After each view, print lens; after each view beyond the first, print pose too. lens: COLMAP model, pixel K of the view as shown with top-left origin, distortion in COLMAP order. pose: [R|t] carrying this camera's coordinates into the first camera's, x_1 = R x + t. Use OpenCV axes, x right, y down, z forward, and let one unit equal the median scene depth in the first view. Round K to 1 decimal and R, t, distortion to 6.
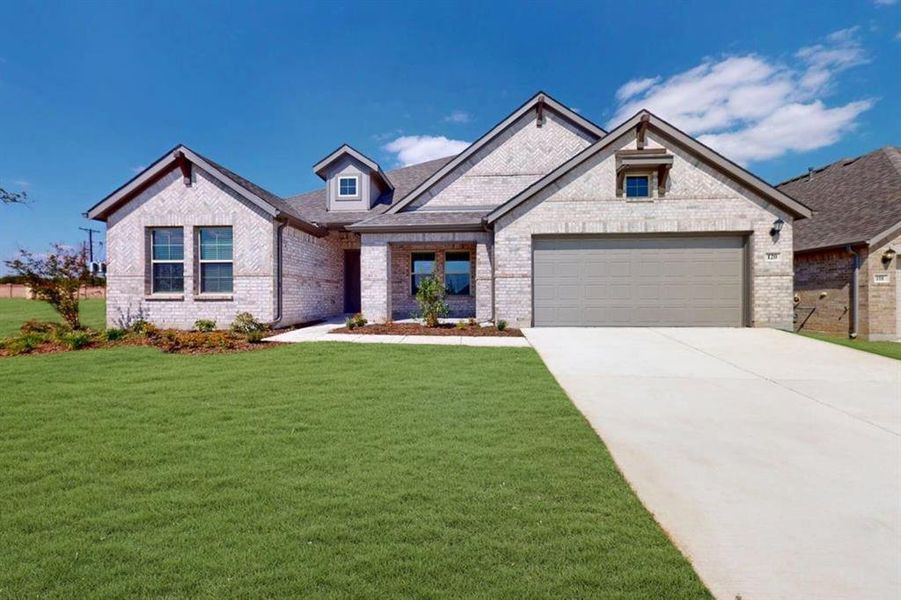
lens RADIAL K [[382.2, 0, 450.5], [0, 382.2, 300.0], [0, 0, 1]] dist [0.000383, 0.000169]
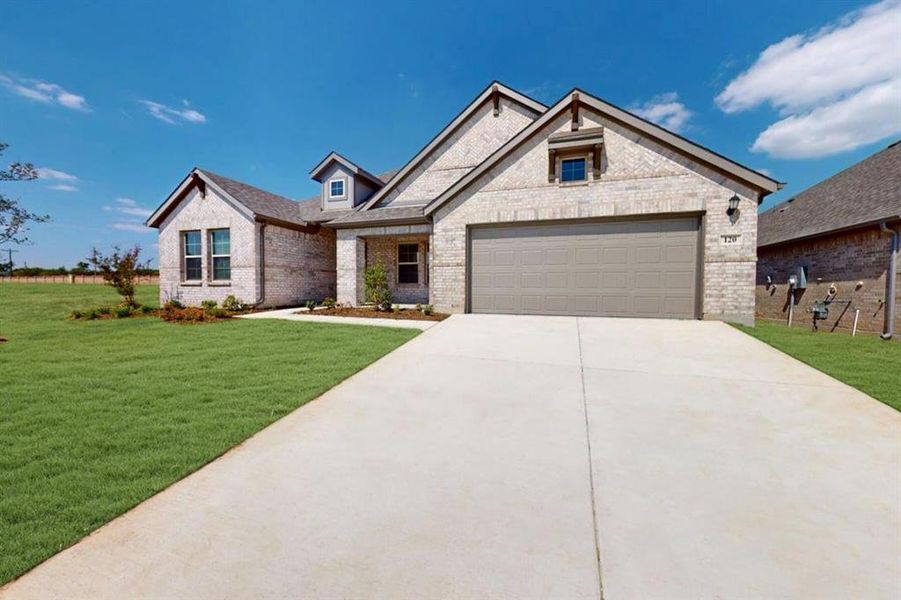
lens RADIAL K [[389.5, 0, 450.5], [0, 389.5, 300.0], [0, 0, 1]] dist [0.000197, -0.000214]
pose [[0.955437, 0.016535, -0.294733, 0.494774], [-0.009413, 0.999629, 0.025566, 0.007013], [0.295047, -0.021652, 0.955238, -0.031656]]
